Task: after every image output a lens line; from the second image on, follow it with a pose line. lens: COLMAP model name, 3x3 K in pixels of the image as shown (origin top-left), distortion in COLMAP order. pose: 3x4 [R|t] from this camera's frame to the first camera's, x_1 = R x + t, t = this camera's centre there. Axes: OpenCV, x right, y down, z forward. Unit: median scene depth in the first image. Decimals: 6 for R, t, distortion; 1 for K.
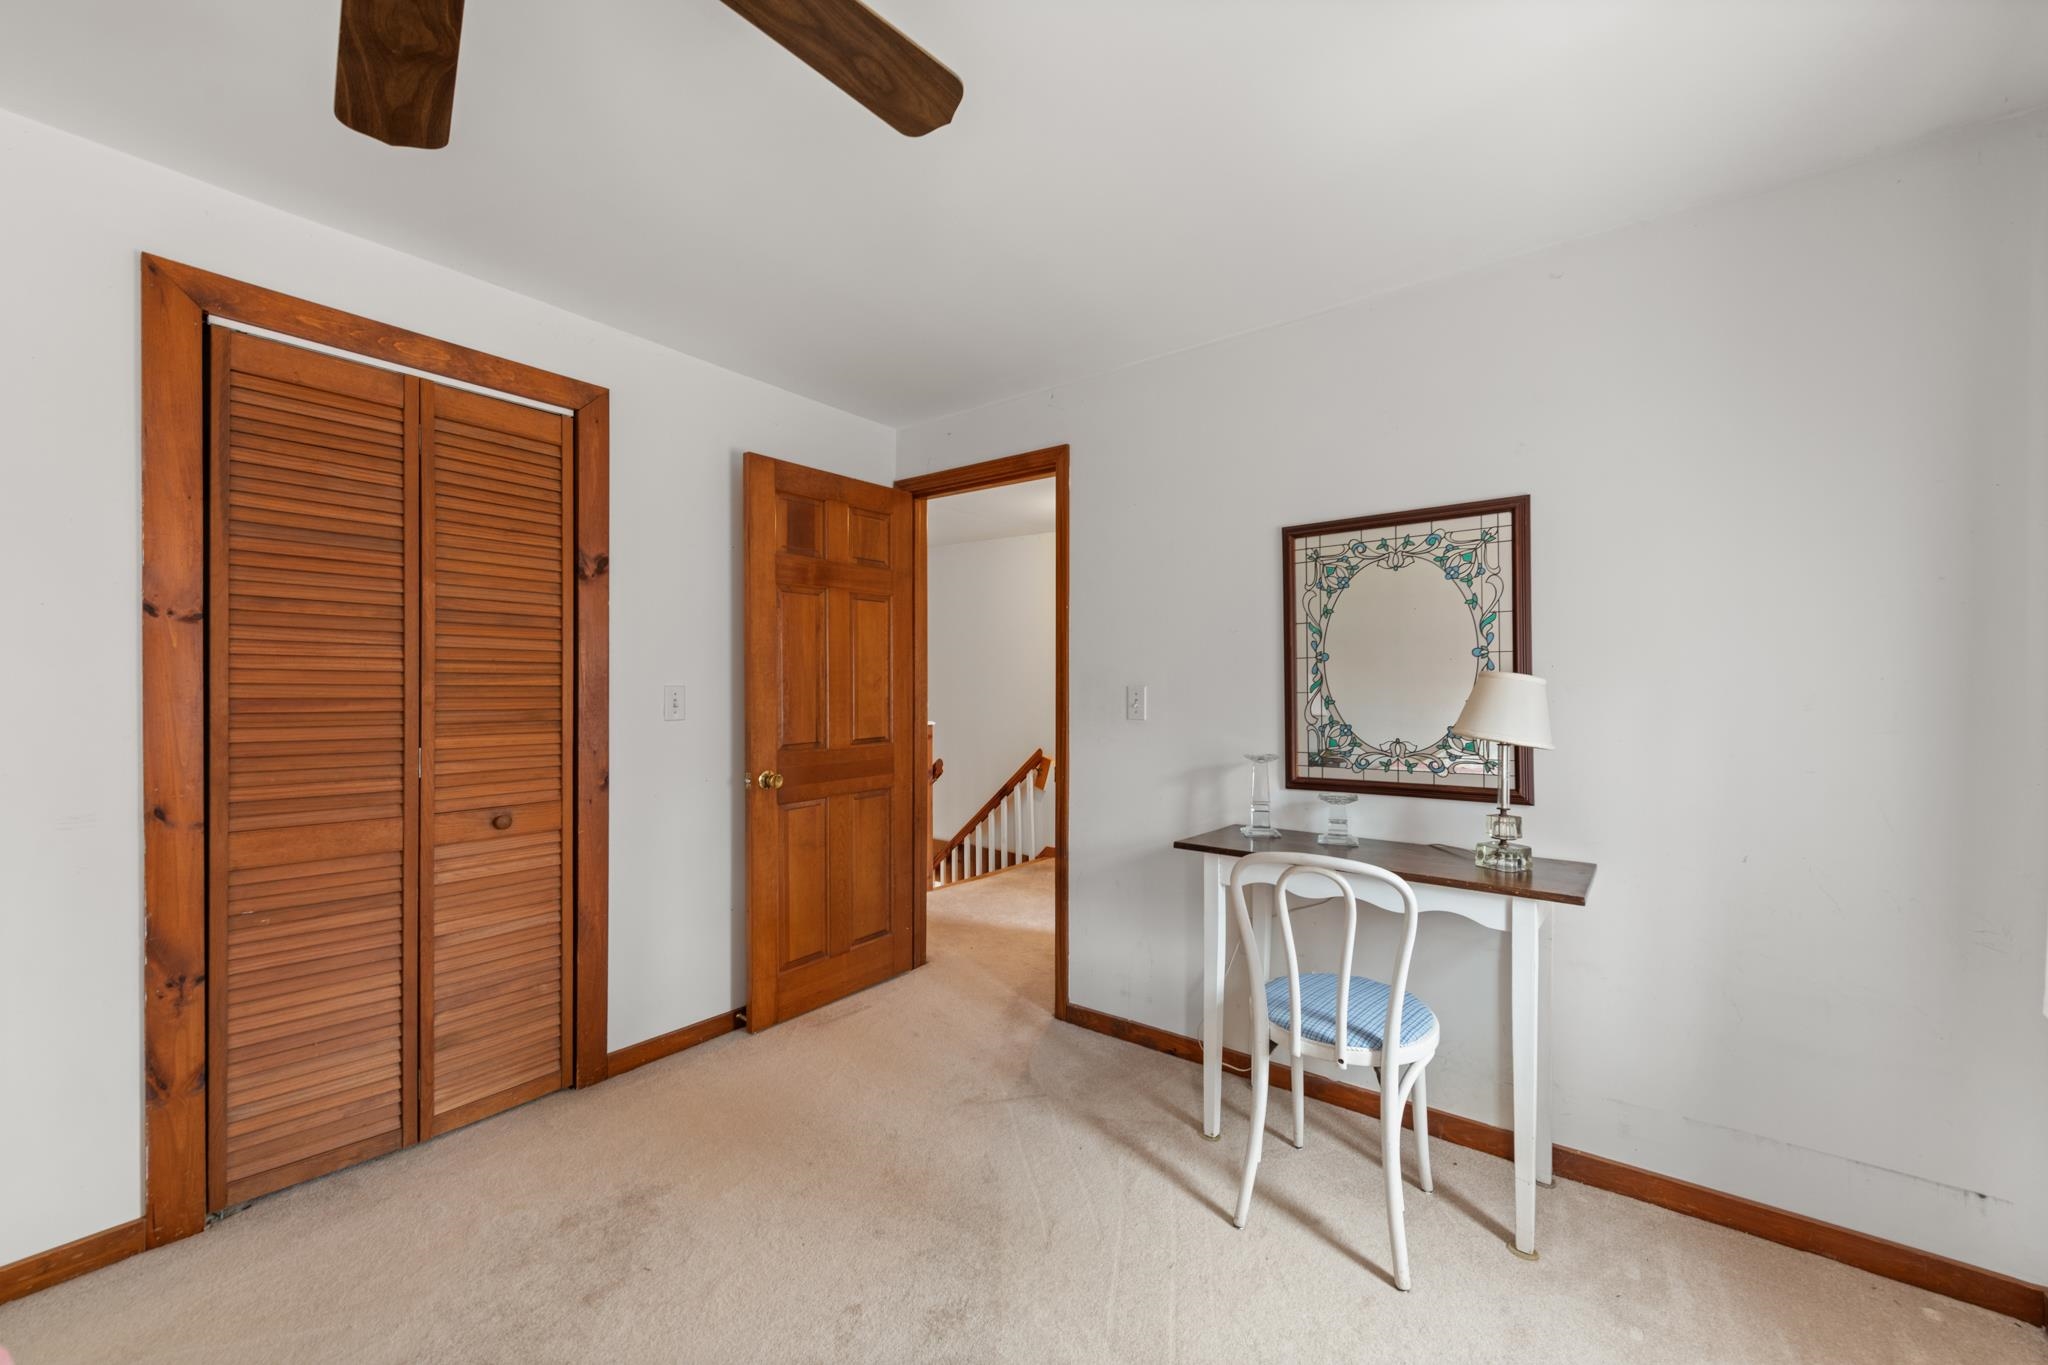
lens RADIAL K [[812.4, 0, 1027.5], [0, 812.4, 689.2], [0, 0, 1]] dist [0.008651, -0.000936]
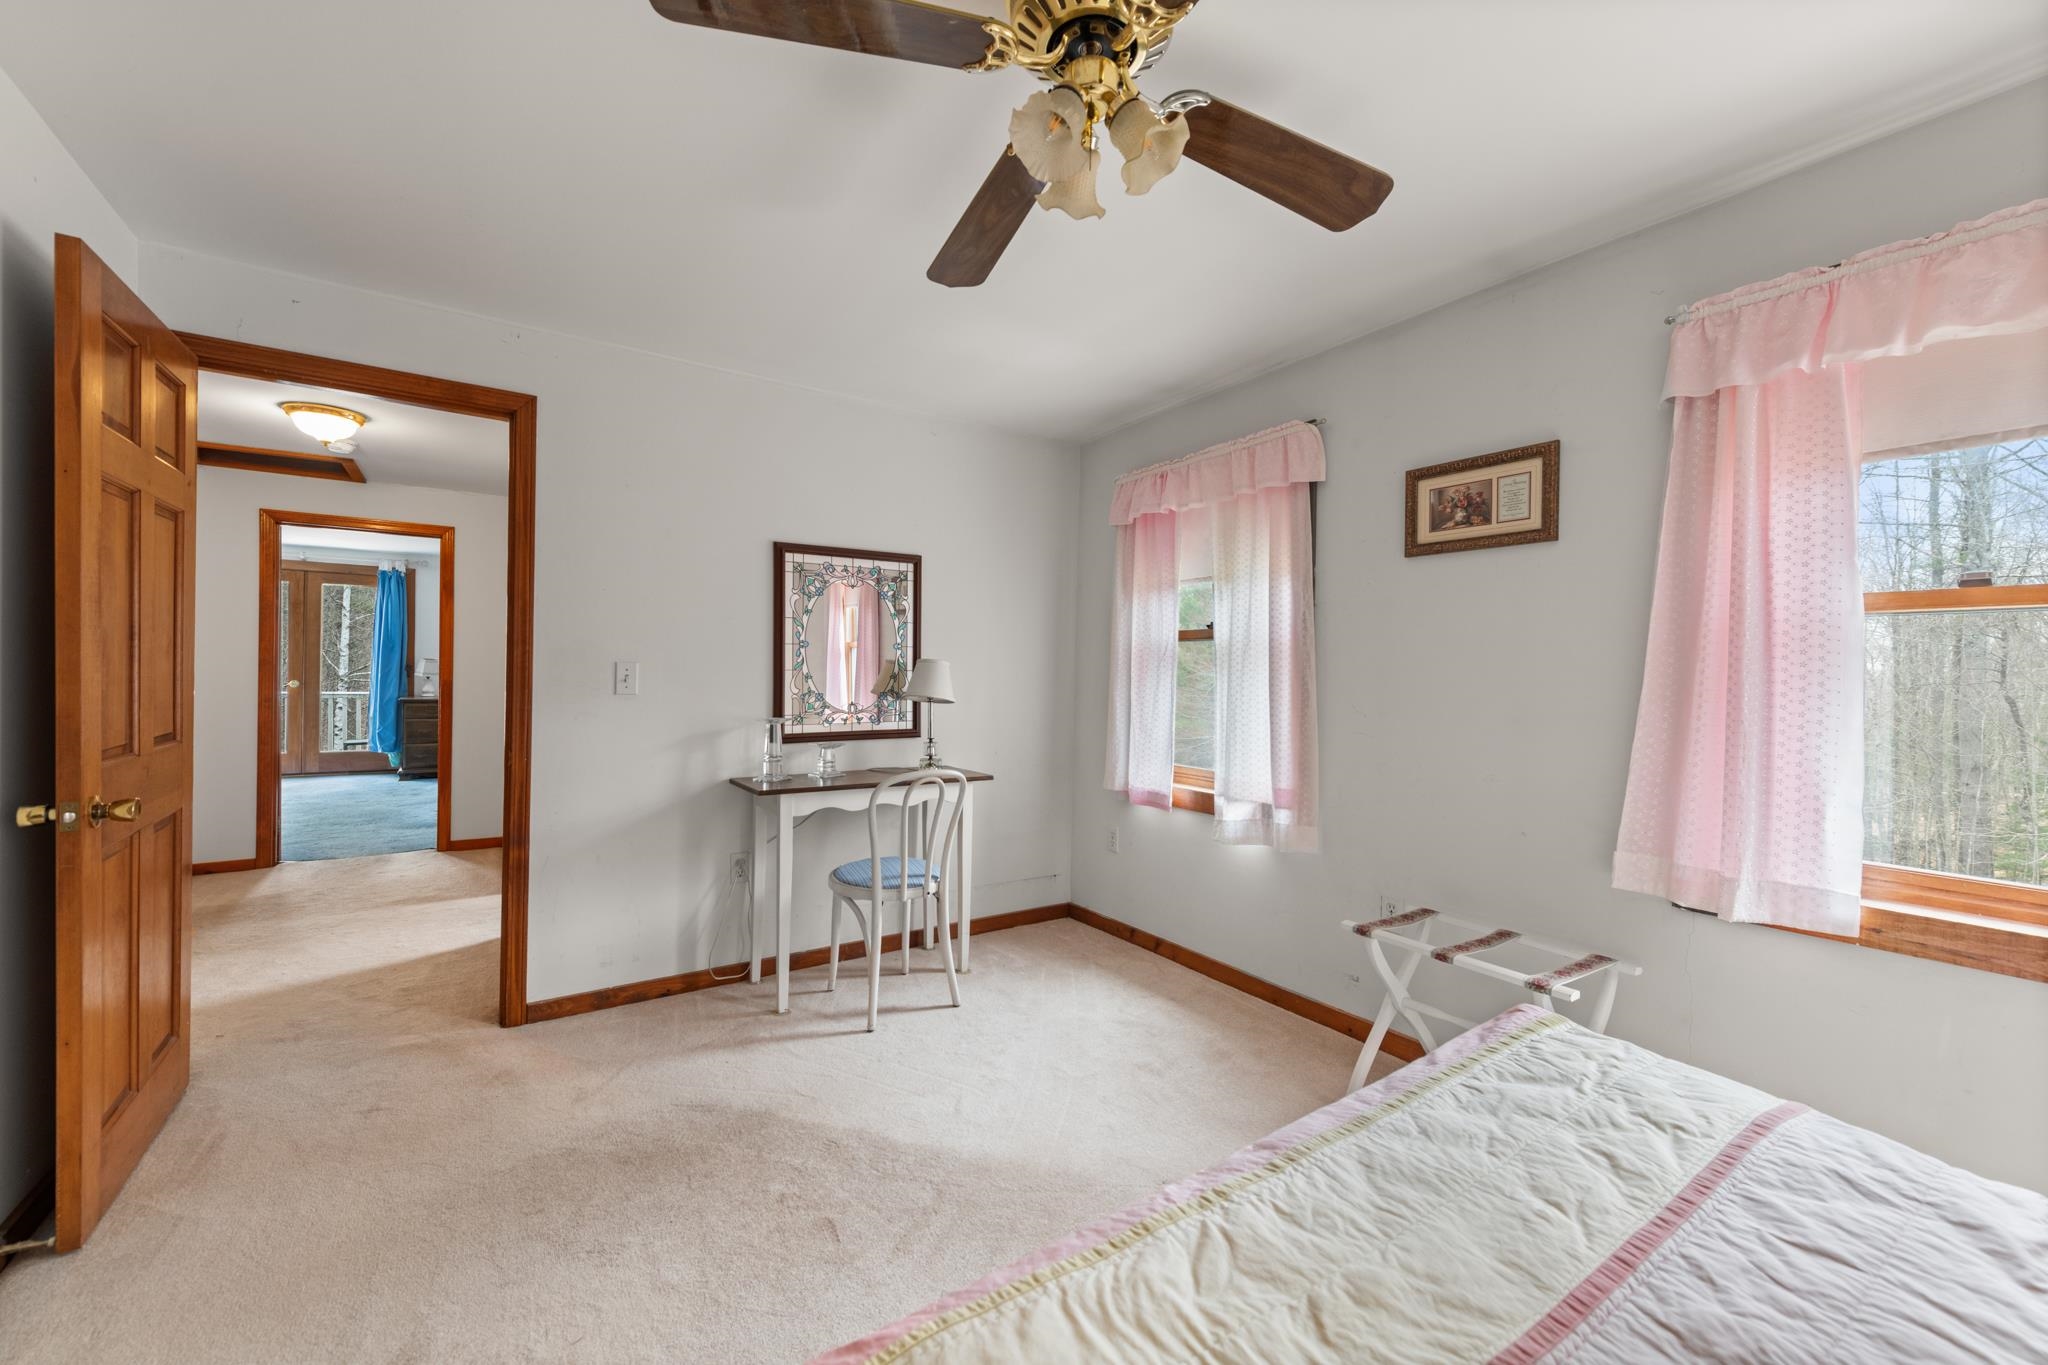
lens RADIAL K [[812.4, 0, 1027.5], [0, 812.4, 689.2], [0, 0, 1]] dist [0.008651, -0.000936]
pose [[0.311360, -0.016079, 0.950156, -0.648178], [-0.012540, 0.999700, 0.021026, 0.002143], [-0.950209, -0.018461, 0.311065, 0.177516]]
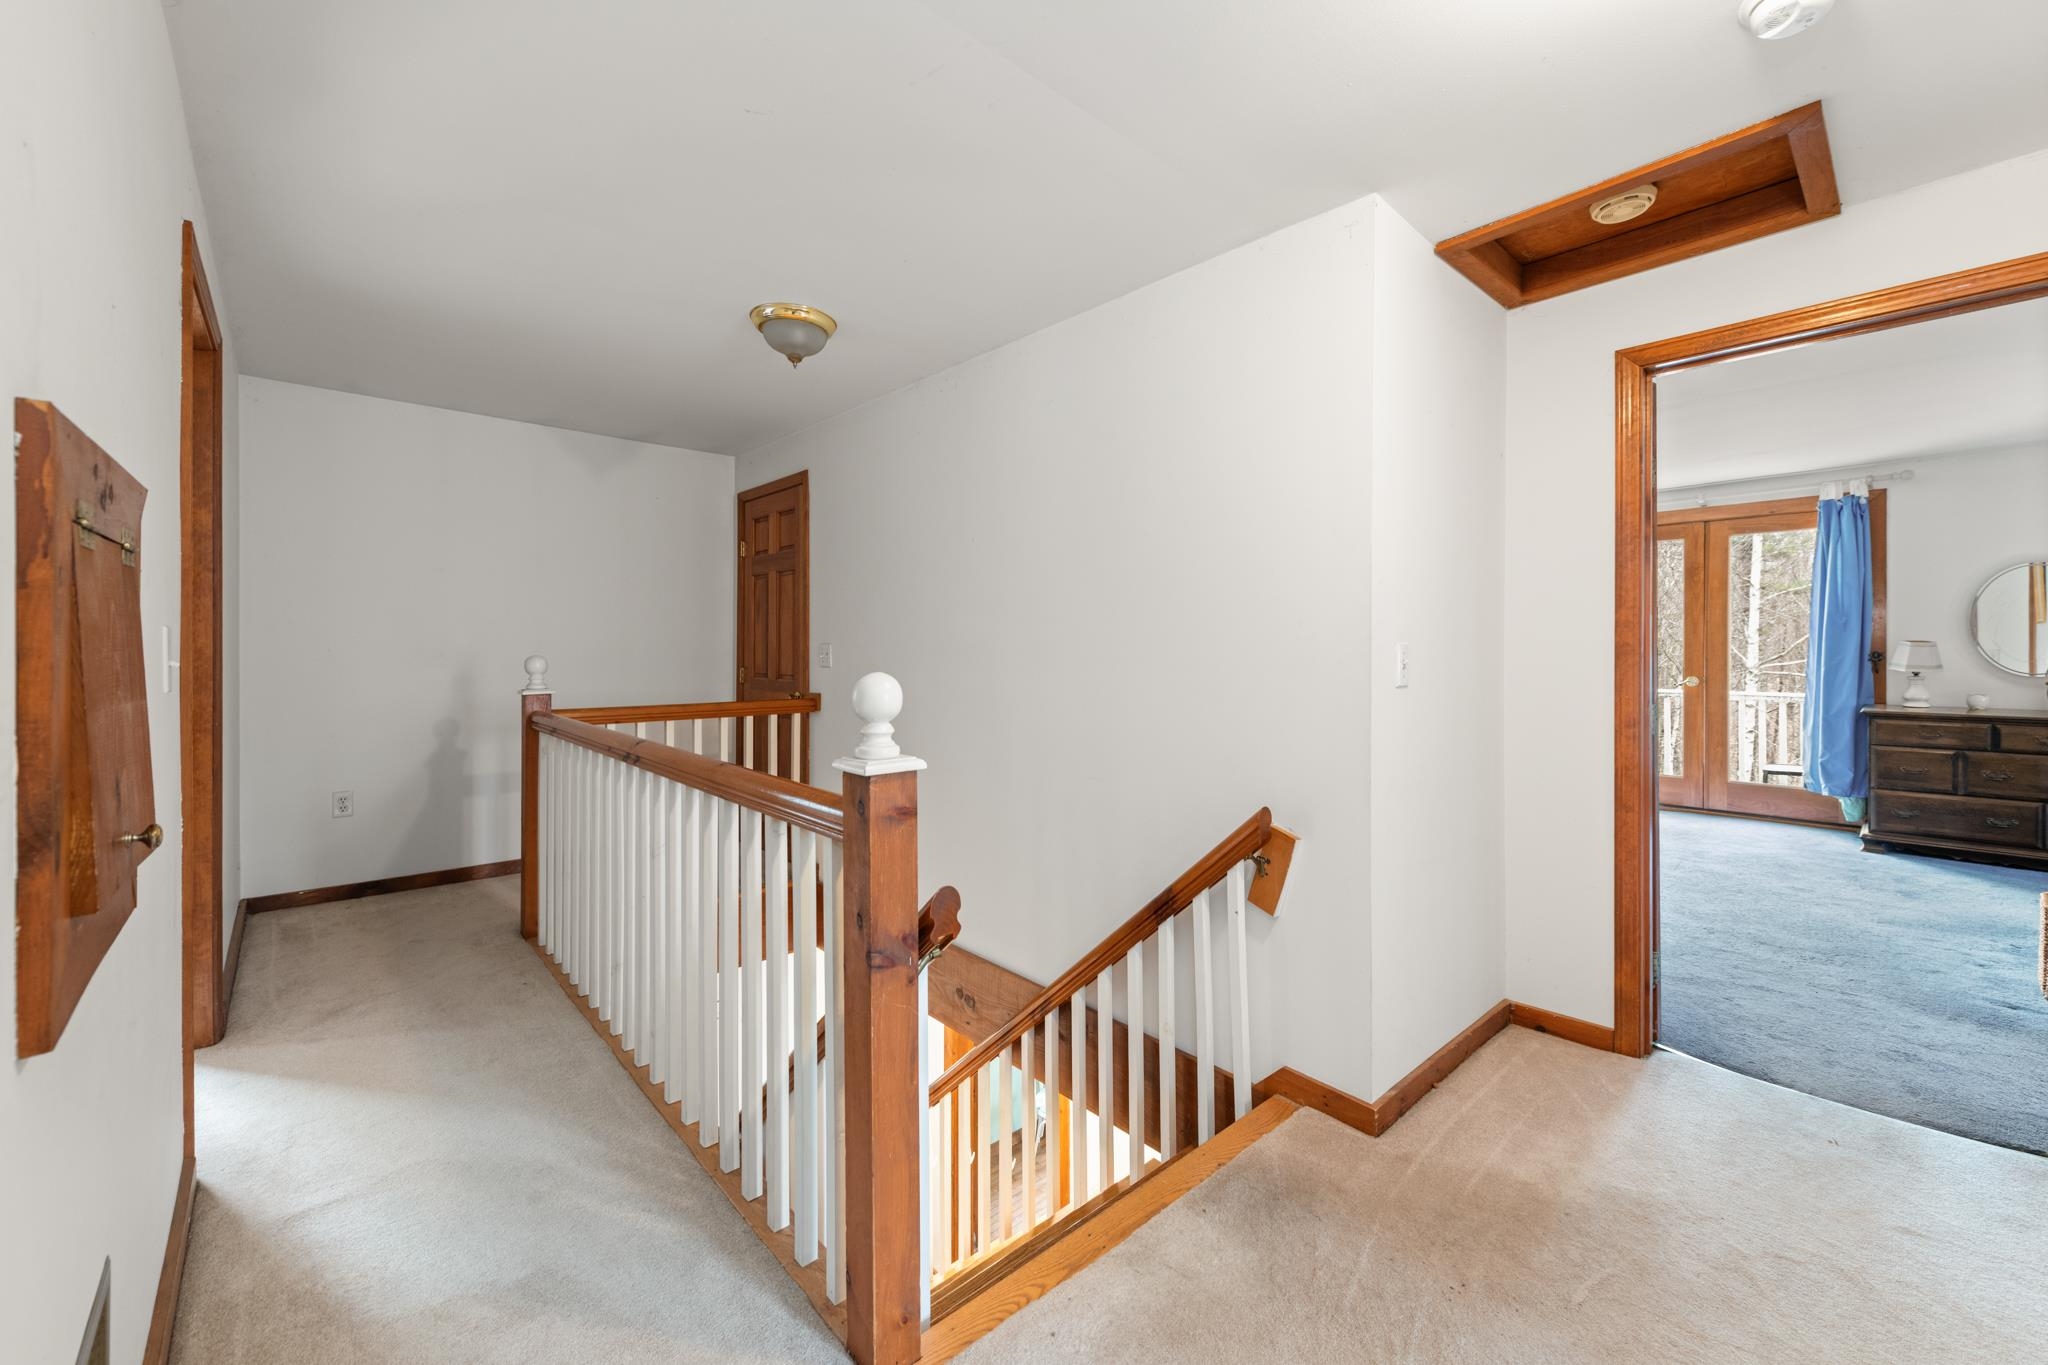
lens RADIAL K [[801.0, 0, 1034.3], [0, 801.0, 640.9], [0, 0, 1]] dist [-0.000674, -0.000177]
pose [[0.985595, -0.003709, -0.169083, -0.051097], [0.000879, 0.999858, -0.016813, 0.007150], [0.169122, 0.016423, 0.985458, 1.185995]]
